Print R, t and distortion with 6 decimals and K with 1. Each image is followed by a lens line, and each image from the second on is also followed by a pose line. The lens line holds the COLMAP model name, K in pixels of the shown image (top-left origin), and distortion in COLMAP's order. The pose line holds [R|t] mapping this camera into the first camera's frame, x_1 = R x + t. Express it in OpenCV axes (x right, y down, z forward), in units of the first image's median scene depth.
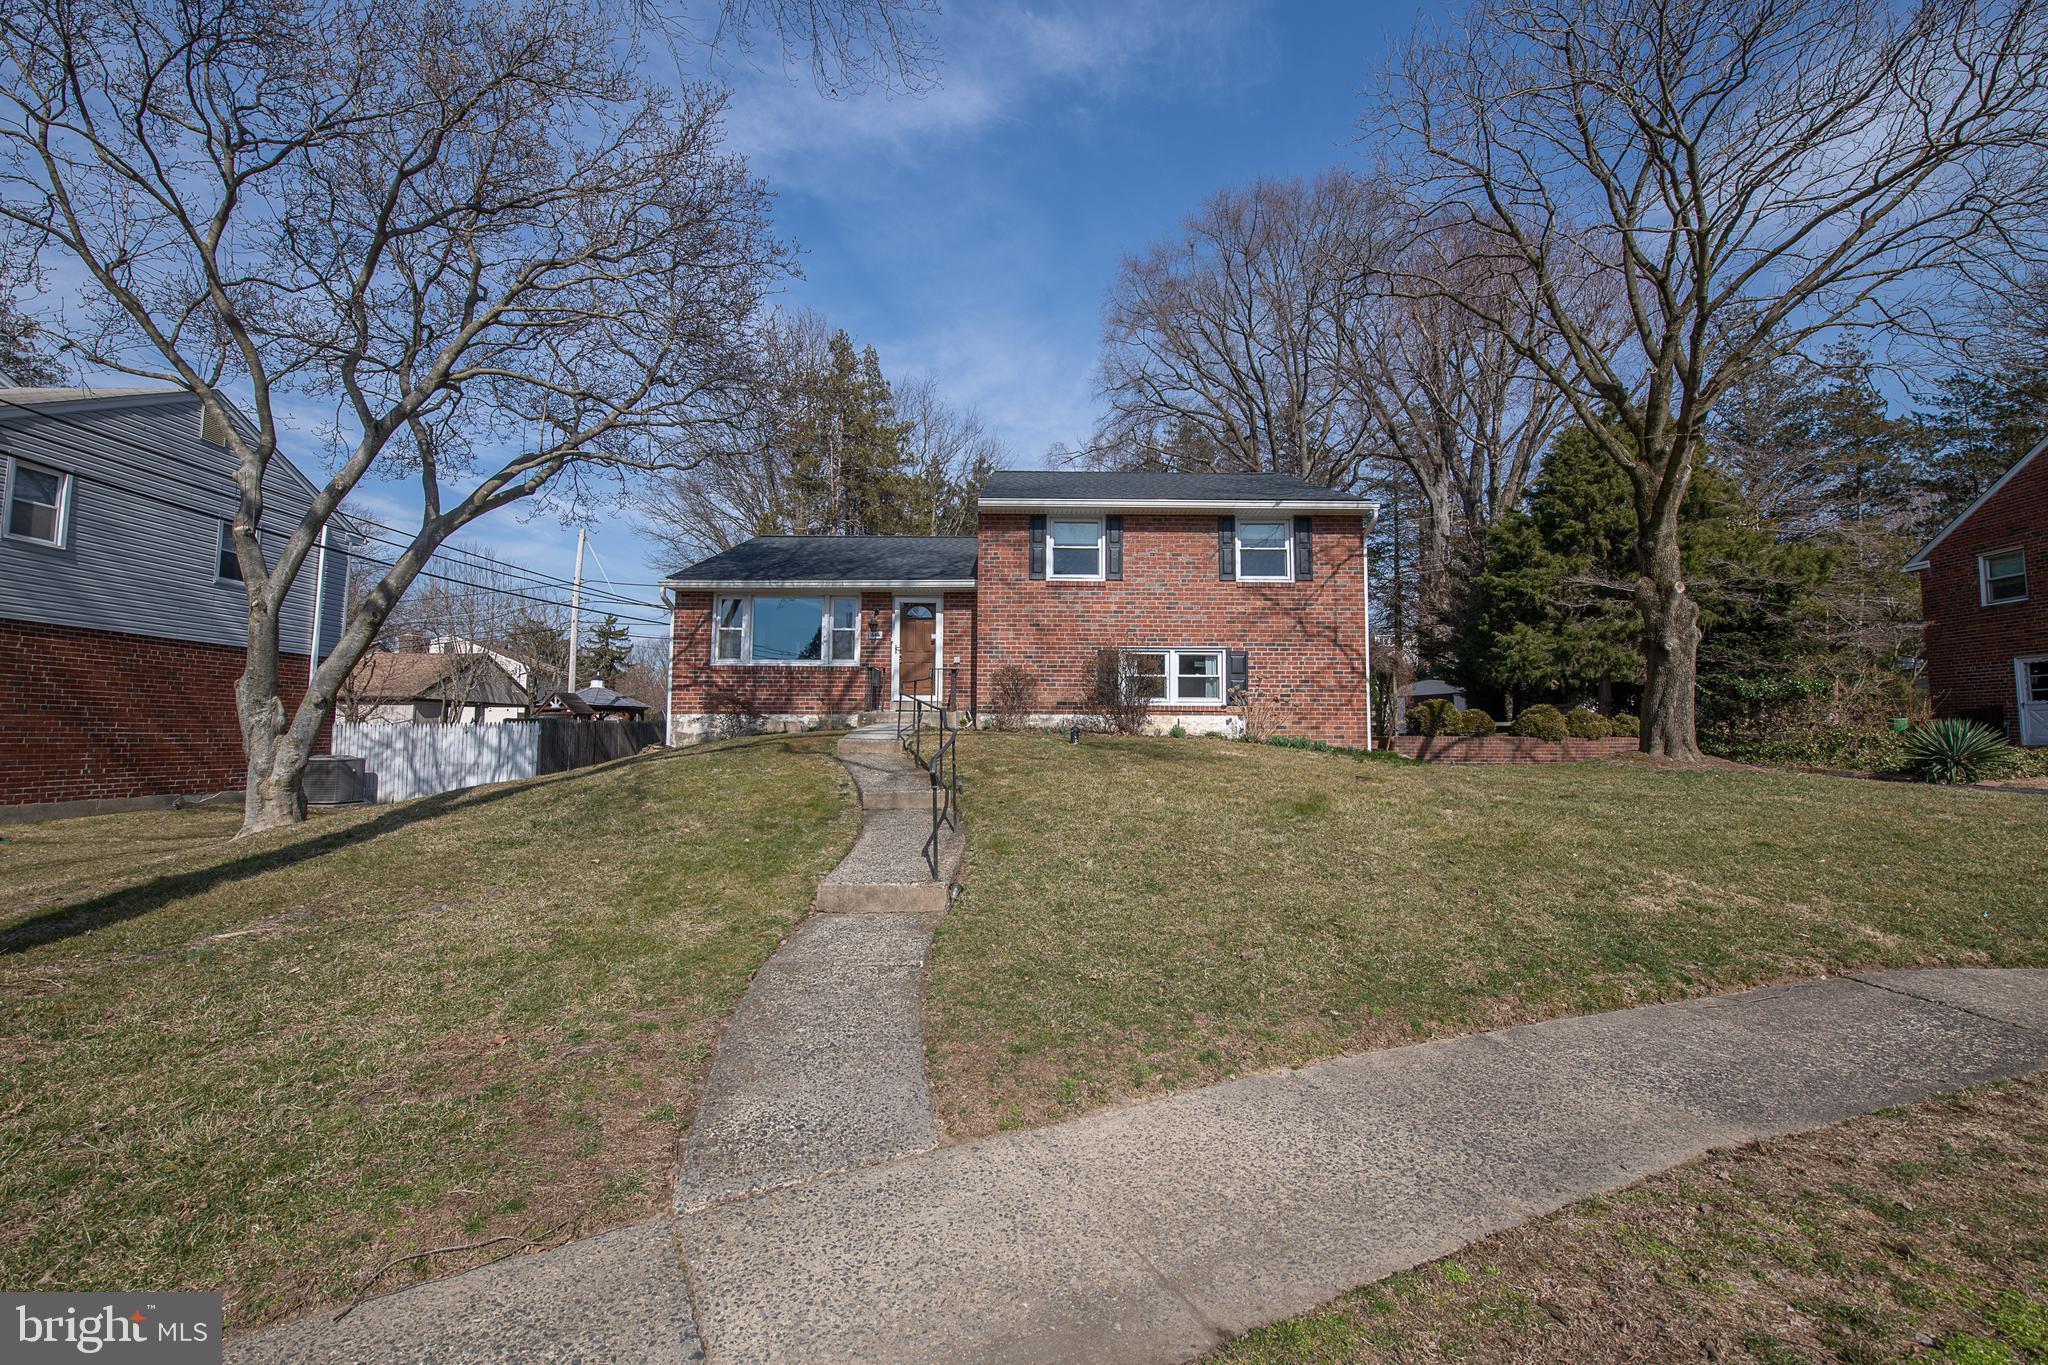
lens RADIAL K [[813.3, 0, 1029.0], [0, 813.3, 670.0], [0, 0, 1]] dist [-0.016490, -0.002046]
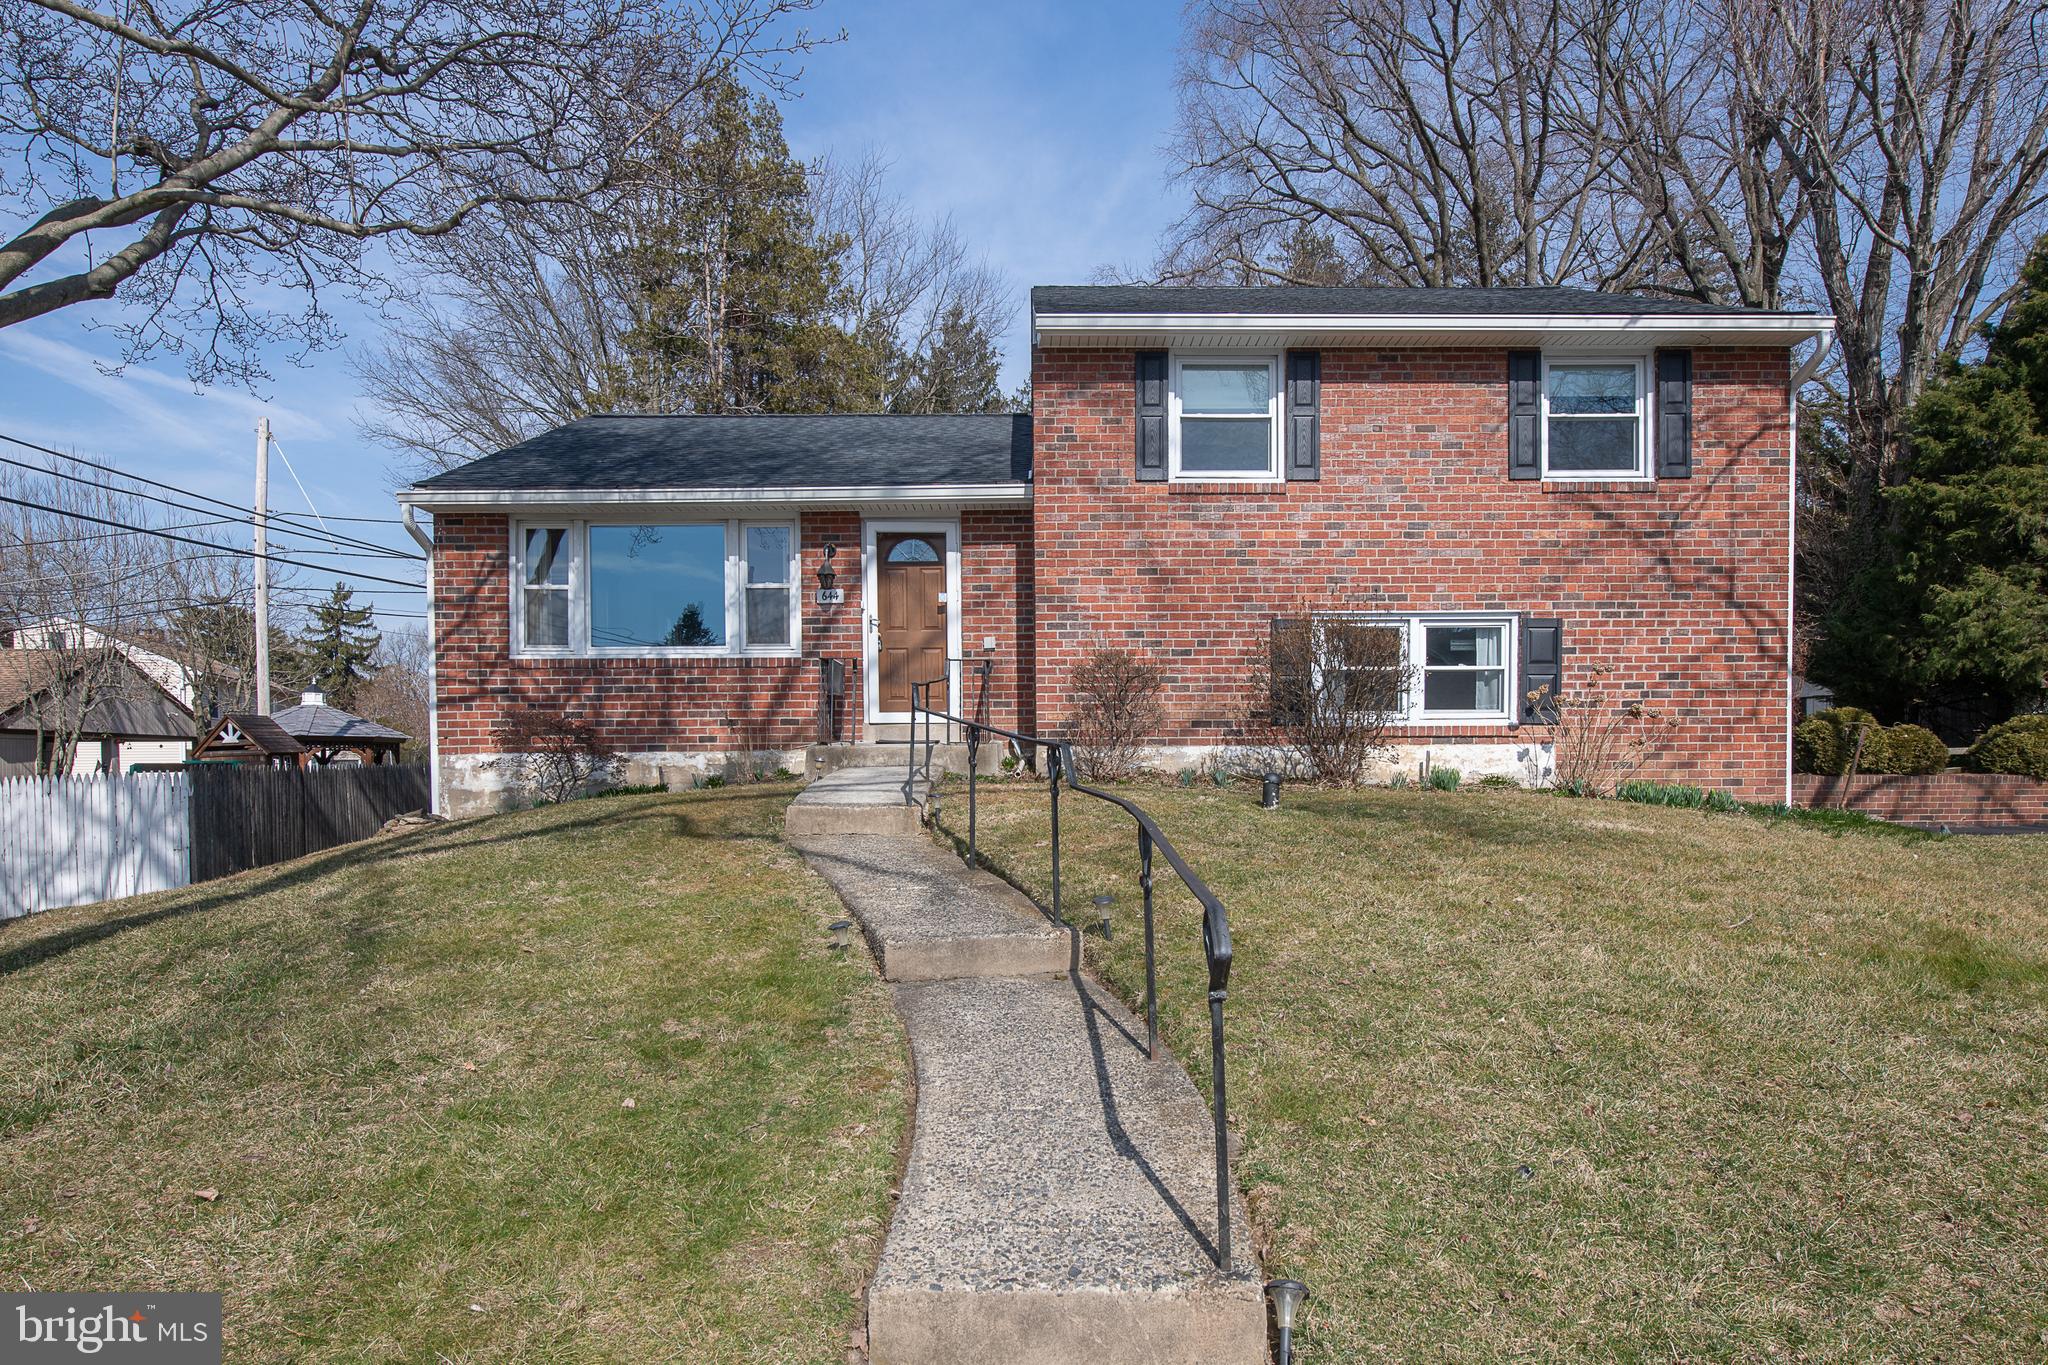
lens RADIAL K [[1308.6, 0, 1063.7], [0, 1308.6, 802.6], [0, 0, 1]] dist [-0.015342, 0.009736]
pose [[0.999660, -0.013741, 0.022147, -0.061977], [0.011399, 0.994656, 0.102618, 0.004197], [-0.023439, -0.102330, 0.994474, 0.159835]]
